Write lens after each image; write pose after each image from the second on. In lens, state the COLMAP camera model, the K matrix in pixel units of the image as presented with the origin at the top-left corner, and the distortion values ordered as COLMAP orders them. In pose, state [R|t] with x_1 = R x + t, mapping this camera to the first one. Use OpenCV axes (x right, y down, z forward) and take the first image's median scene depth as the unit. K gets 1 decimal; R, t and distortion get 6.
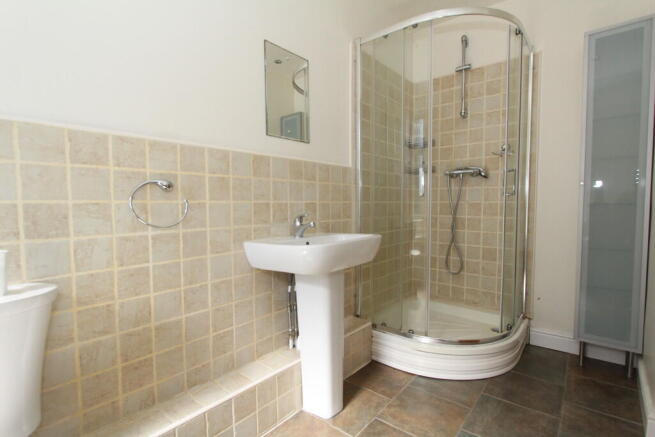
lens RADIAL K [[310.1, 0, 329.7], [0, 310.1, 221.6], [0, 0, 1]] dist [-0.022594, 0.000623]
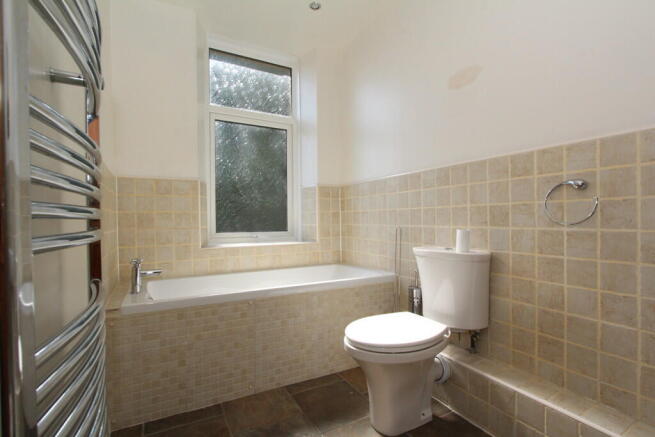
lens RADIAL K [[310.1, 0, 329.7], [0, 310.1, 221.6], [0, 0, 1]] dist [-0.022594, 0.000623]
pose [[-0.357505, 0.025601, -0.933560, 0.752464], [-0.036161, 0.998495, 0.041230, -0.004953], [0.933211, 0.048499, -0.356041, 0.607965]]
